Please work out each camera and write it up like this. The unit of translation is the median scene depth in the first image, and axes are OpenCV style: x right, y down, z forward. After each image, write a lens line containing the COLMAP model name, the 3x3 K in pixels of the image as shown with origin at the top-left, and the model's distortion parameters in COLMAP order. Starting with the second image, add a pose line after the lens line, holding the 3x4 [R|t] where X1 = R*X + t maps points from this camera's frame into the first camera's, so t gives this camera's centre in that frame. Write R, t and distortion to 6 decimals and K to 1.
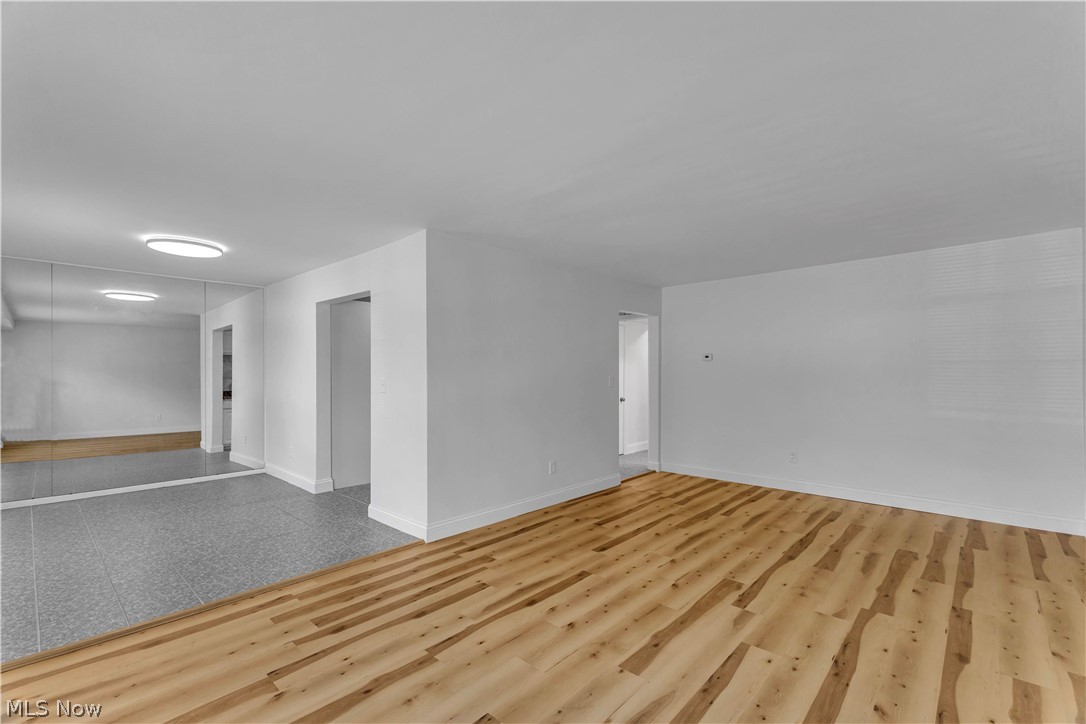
lens RADIAL K [[474.4, 0, 546.9], [0, 474.4, 371.7], [0, 0, 1]] dist [0.012374, 0.000091]
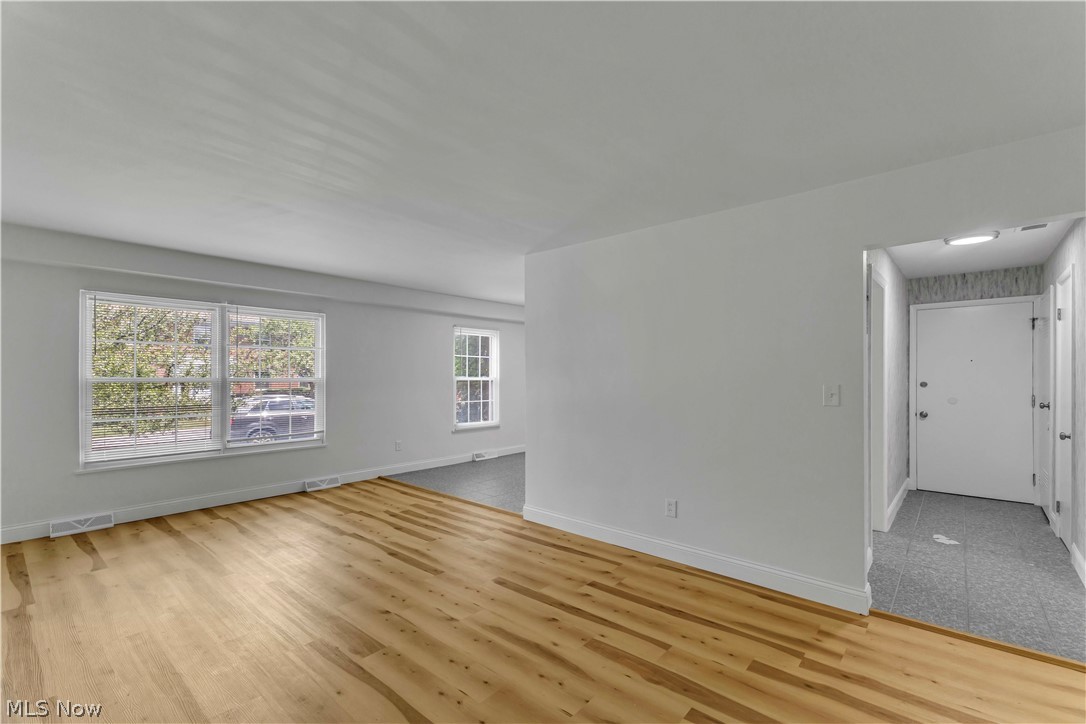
lens RADIAL K [[474.4, 0, 544.4], [0, 474.4, 370.9], [0, 0, 1]] dist [0.012374, 0.000091]
pose [[0.034330, -0.009201, -0.999368, 1.157801], [-0.001294, 0.999956, -0.009251, -0.001834], [0.999410, 0.001610, 0.034316, 1.235561]]
